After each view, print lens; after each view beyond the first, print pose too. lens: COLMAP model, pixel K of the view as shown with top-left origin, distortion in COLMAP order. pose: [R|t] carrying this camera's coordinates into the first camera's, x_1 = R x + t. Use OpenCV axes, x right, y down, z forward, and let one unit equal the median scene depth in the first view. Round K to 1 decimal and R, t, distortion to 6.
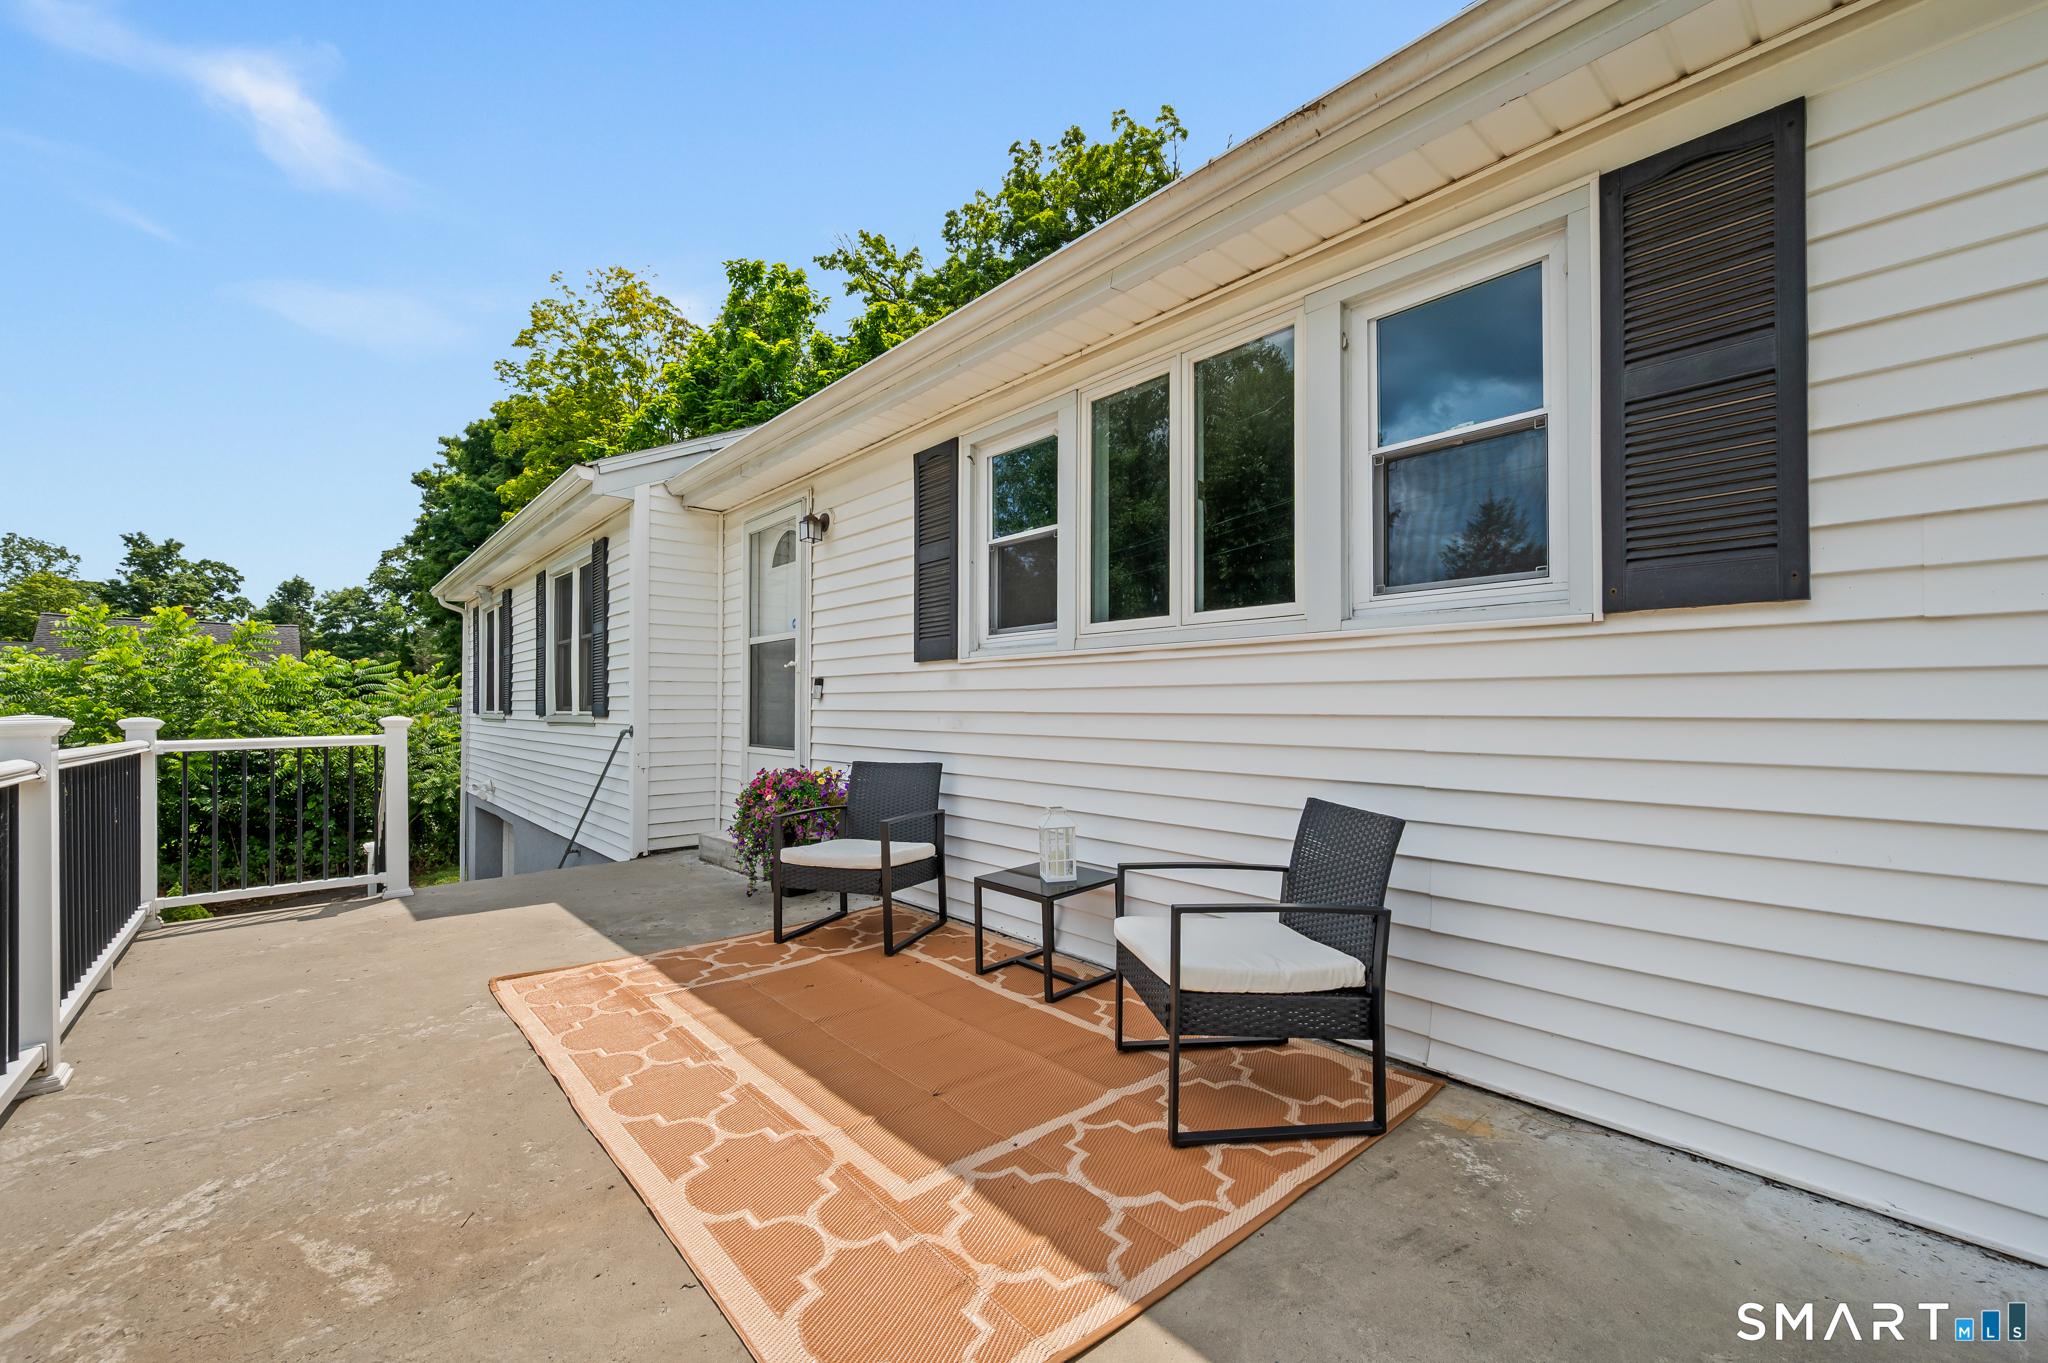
lens RADIAL K [[847.2, 0, 1019.9], [0, 847.2, 703.5], [0, 0, 1]] dist [-0.001241, -0.000108]
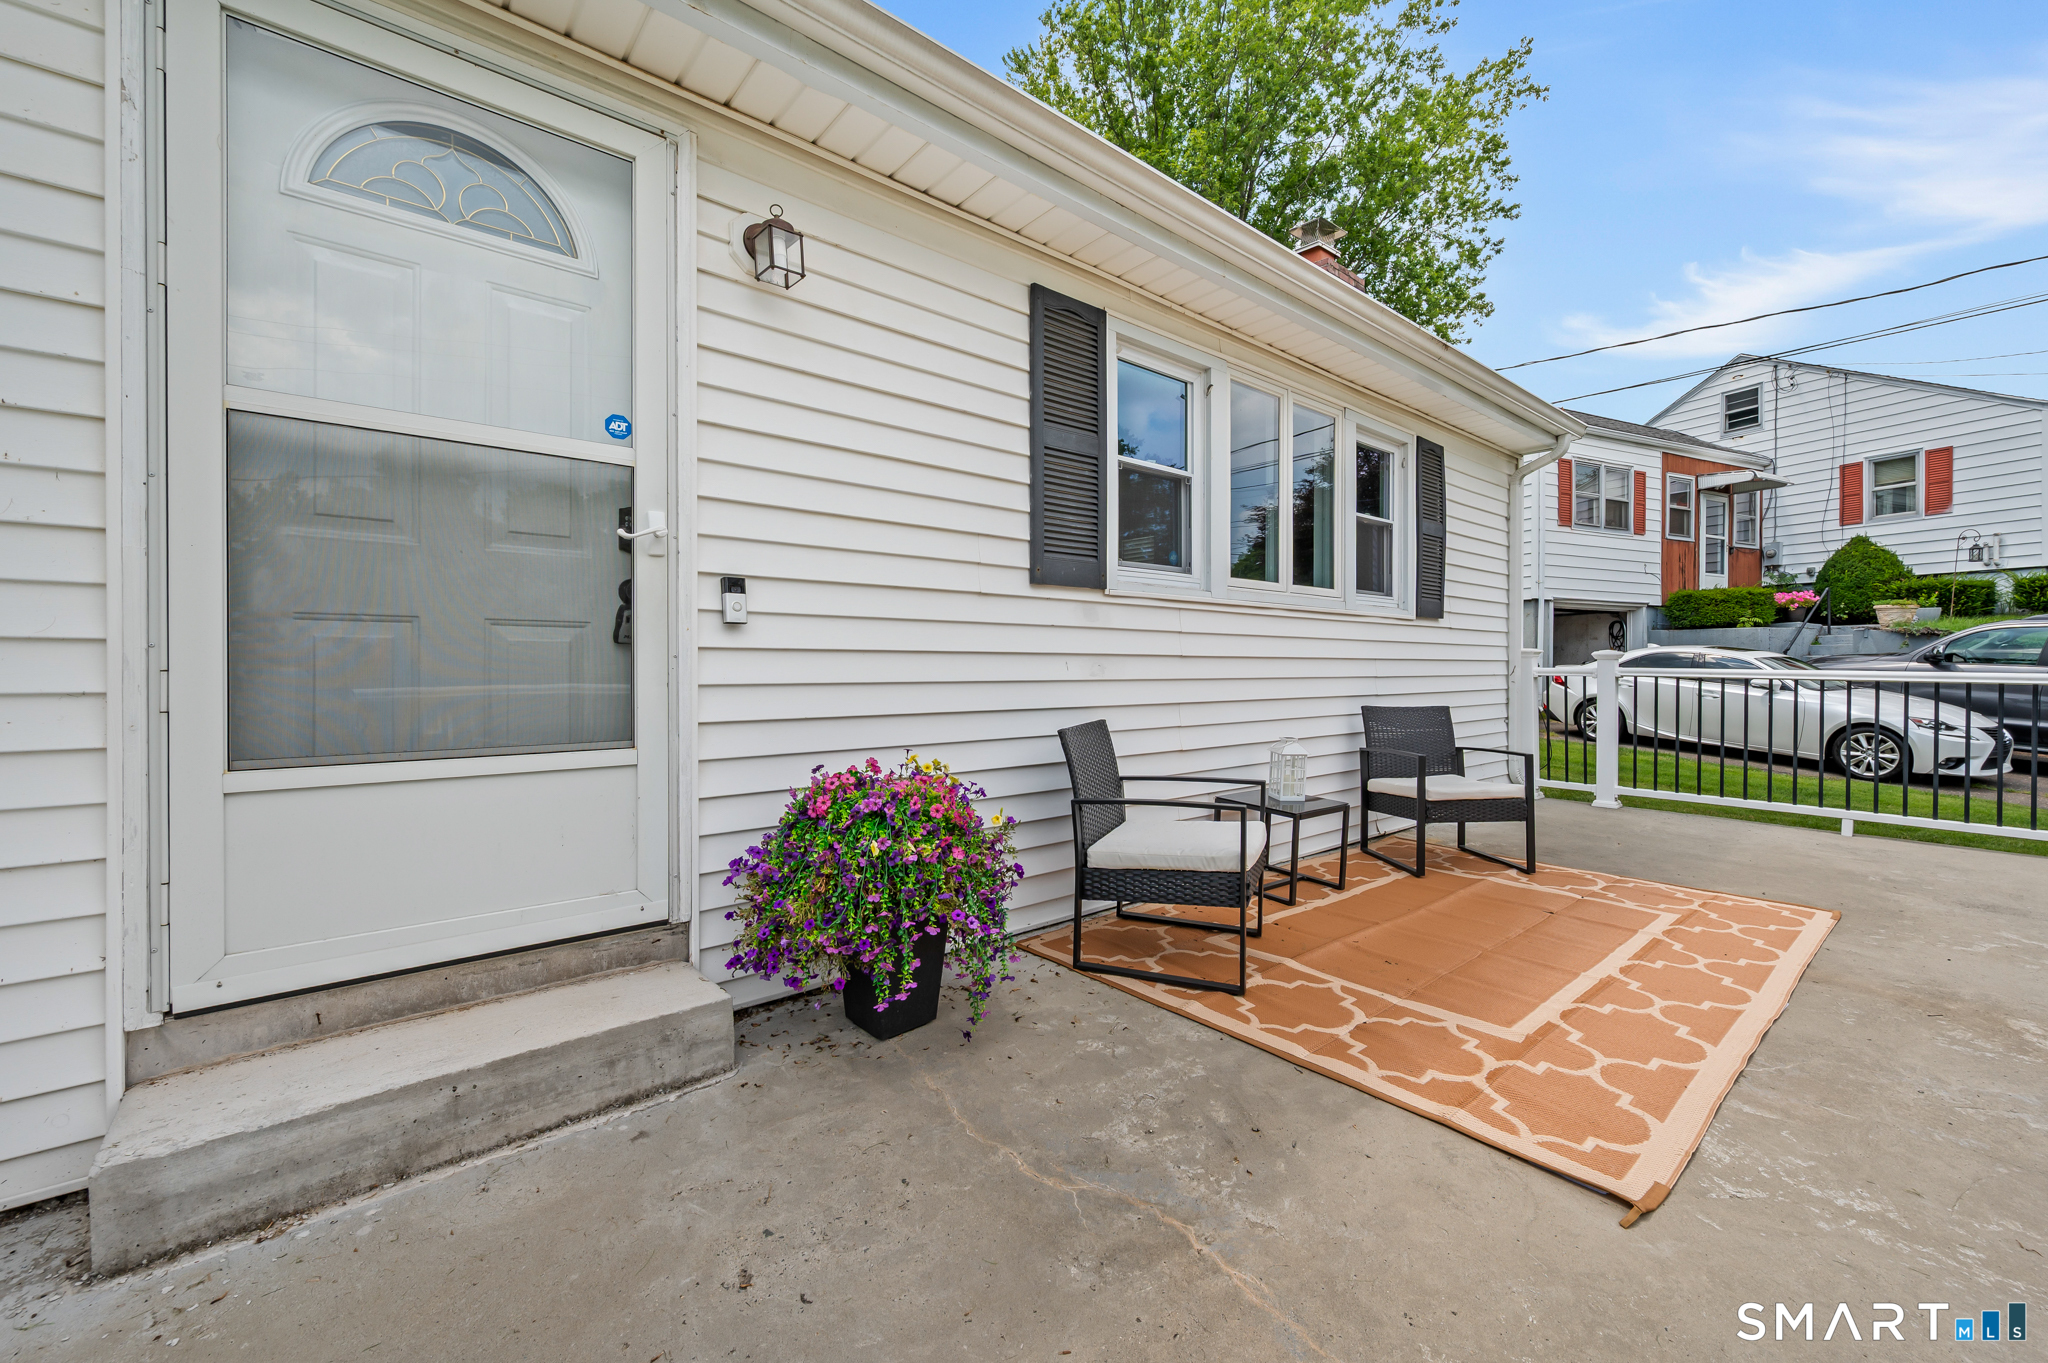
lens RADIAL K [[835.9, 0, 1034.5], [0, 835.9, 667.9], [0, 0, 1]] dist [0.001729, 0.000275]
pose [[-0.005042, 0.000787, 0.999987, -0.866652], [-0.005705, 0.999983, -0.000816, 0.023231], [-0.999971, -0.005709, -0.005038, 1.068923]]
